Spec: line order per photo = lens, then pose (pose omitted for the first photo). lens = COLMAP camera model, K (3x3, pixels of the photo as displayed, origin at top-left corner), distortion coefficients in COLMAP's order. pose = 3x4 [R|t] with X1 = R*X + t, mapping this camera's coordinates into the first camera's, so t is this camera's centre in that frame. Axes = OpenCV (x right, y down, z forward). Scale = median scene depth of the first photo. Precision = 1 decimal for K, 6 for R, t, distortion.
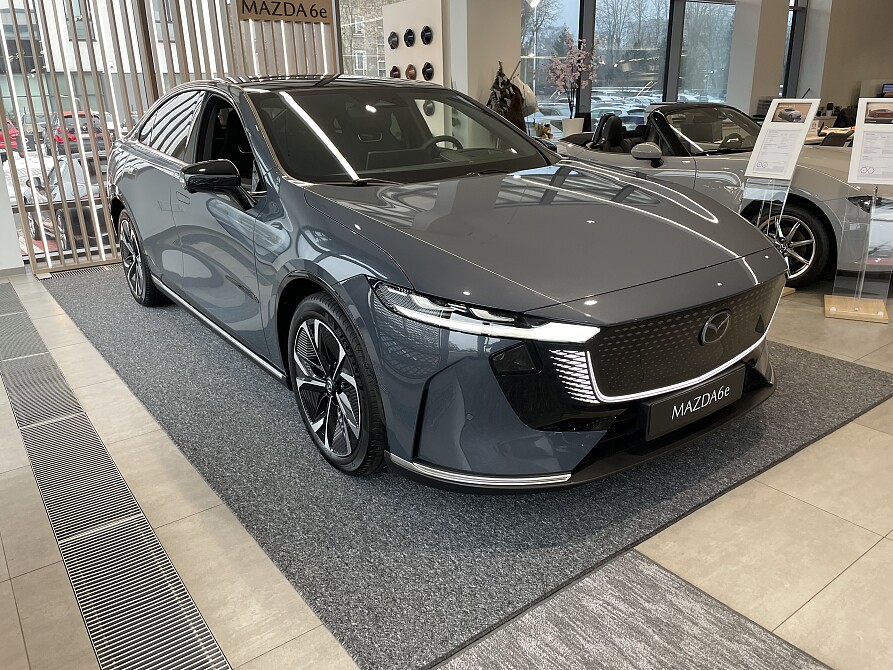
lens RADIAL K [[682.1, 0, 437.5], [0, 682.1, 330.2], [0, 0, 1]] dist [0.069473, -0.099185]
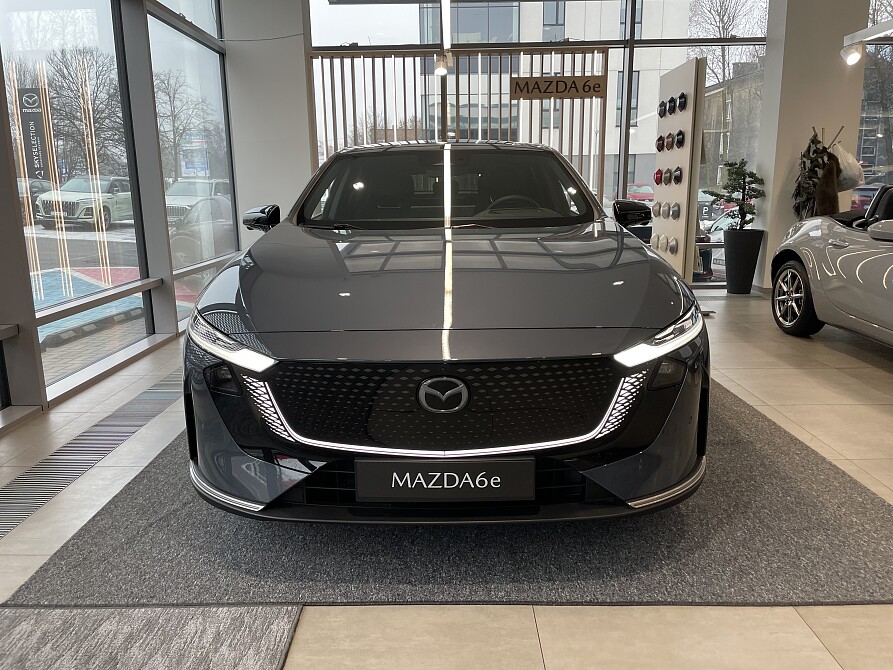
lens RADIAL K [[682.1, 0, 437.5], [0, 682.1, 330.2], [0, 0, 1]] dist [0.069473, -0.099185]
pose [[0.799126, 0.136787, -0.585395, 0.756400], [-0.199467, 0.978936, -0.043548, -0.038225], [0.567108, 0.151567, 0.809578, 0.233285]]
